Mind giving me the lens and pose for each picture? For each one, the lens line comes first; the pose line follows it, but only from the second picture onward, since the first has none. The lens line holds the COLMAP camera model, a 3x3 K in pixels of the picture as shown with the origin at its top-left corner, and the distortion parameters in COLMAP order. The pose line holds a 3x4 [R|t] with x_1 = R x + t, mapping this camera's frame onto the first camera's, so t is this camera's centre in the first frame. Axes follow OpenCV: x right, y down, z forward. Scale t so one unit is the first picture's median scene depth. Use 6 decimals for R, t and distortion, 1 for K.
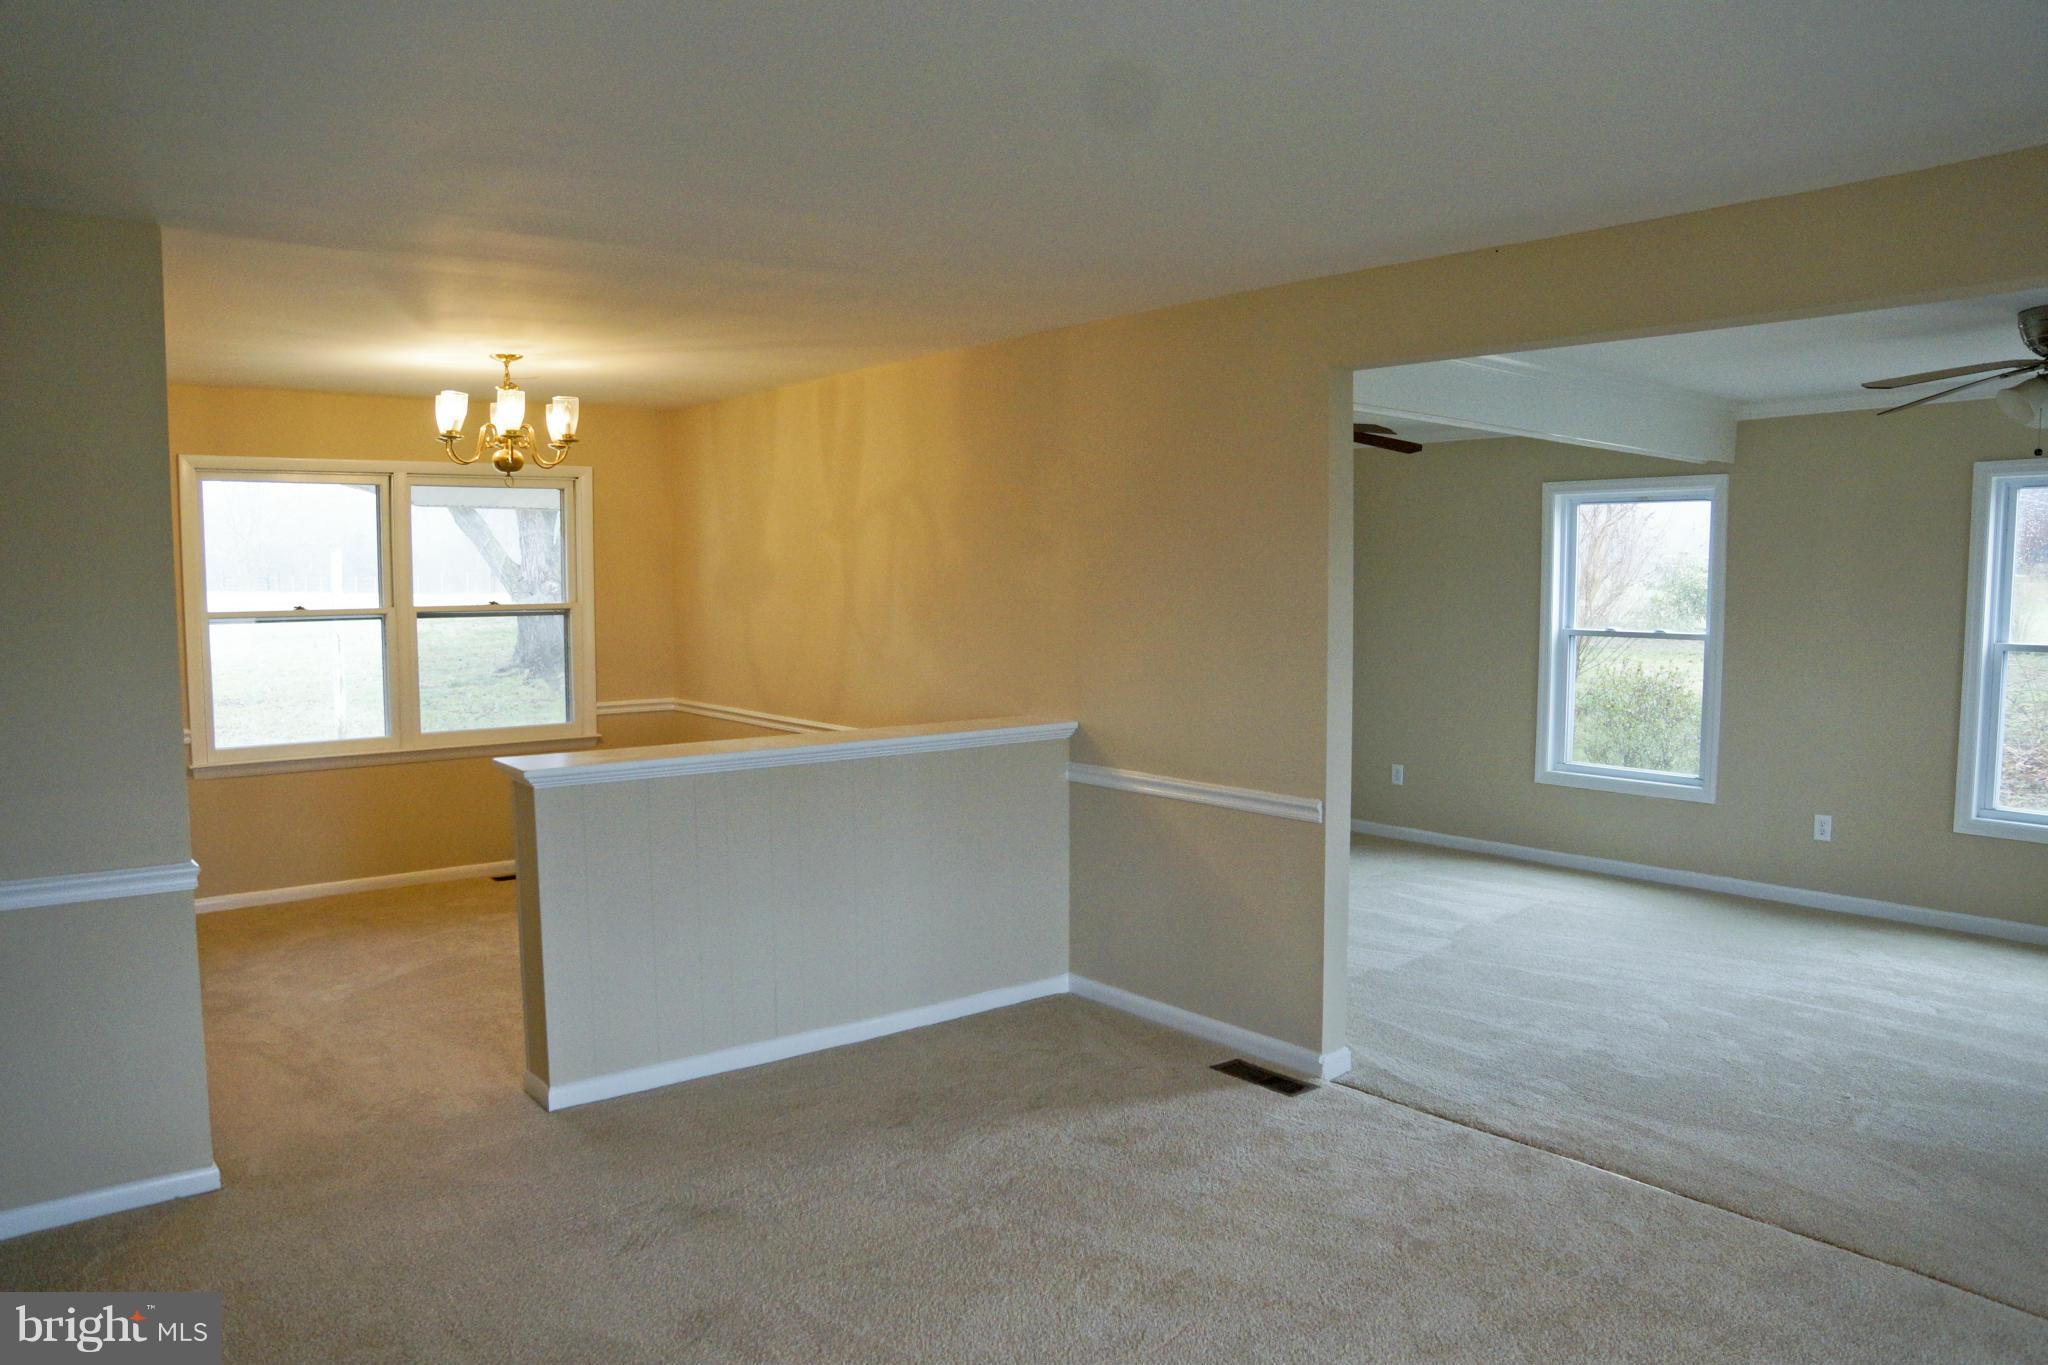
lens RADIAL K [[1457.2, 0, 1028.3], [0, 1457.2, 703.0], [0, 0, 1]] dist [-0.152566, 0.118735]
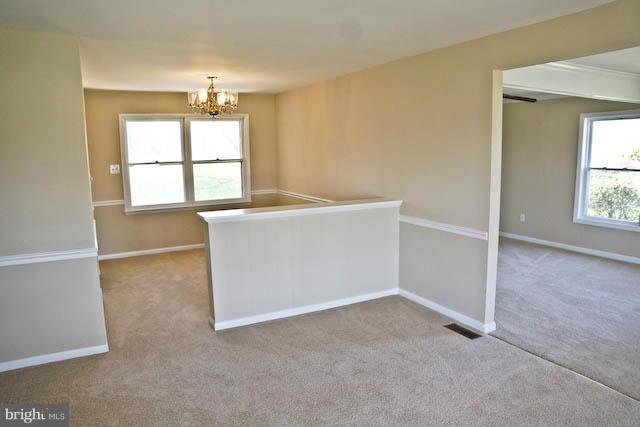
lens RADIAL K [[455.4, 0, 321.3], [0, 455.4, 219.9], [0, 0, 1]] dist [-0.152566, 0.118735]
pose [[0.982289, 0.017499, -0.186555, 0.046050], [-0.004533, 0.997558, 0.069703, -0.010623], [0.187319, -0.067622, 0.979969, 0.107203]]
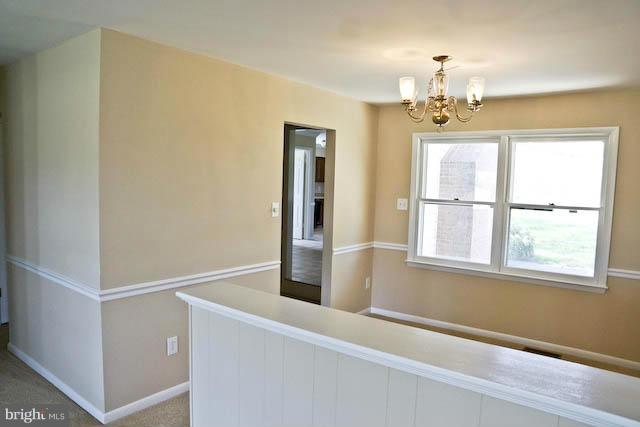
lens RADIAL K [[455.4, 0, 321.3], [0, 455.4, 219.9], [0, 0, 1]] dist [-0.152566, 0.118735]
pose [[0.231895, 0.089890, -0.968579, 0.160699], [-0.122005, 0.990546, 0.062718, -0.071733], [0.965059, 0.103627, 0.240670, 0.837364]]
